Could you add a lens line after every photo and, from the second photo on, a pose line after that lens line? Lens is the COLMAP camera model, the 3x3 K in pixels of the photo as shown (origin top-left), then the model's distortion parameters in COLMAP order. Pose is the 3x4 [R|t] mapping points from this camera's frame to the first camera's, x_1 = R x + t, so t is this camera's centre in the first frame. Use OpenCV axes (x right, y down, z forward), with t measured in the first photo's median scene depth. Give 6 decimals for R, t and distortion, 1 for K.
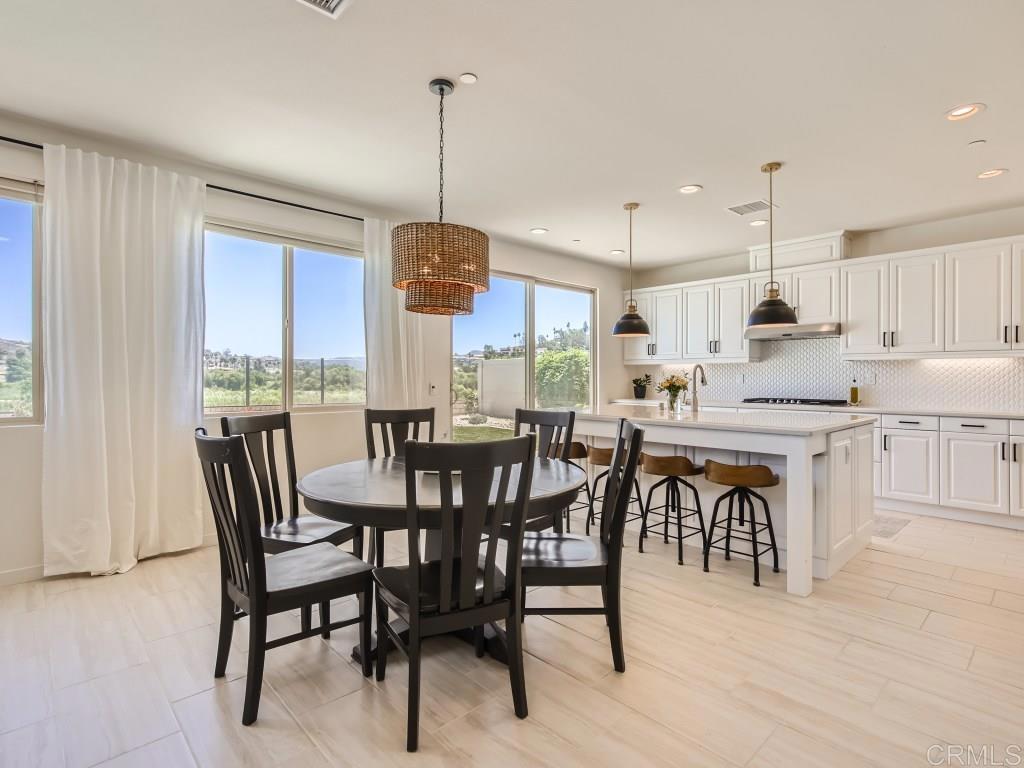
lens RADIAL K [[523.5, 0, 519.7], [0, 523.5, 376.9], [0, 0, 1]] dist [0.001686, 0.001707]
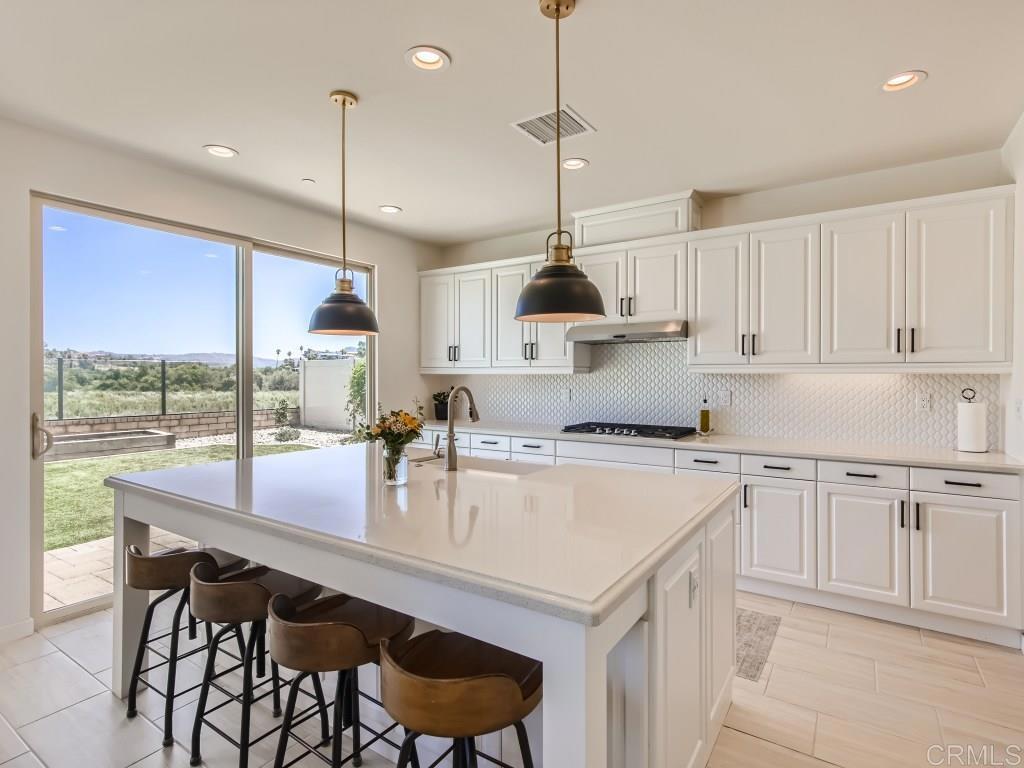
lens RADIAL K [[523.5, 0, 519.7], [0, 523.5, 376.9], [0, 0, 1]] dist [0.001686, 0.001707]
pose [[0.973926, -0.002287, 0.226855, 0.234331], [0.001340, 0.999990, 0.004329, -0.030712], [-0.226862, -0.003912, 0.973919, 0.368111]]
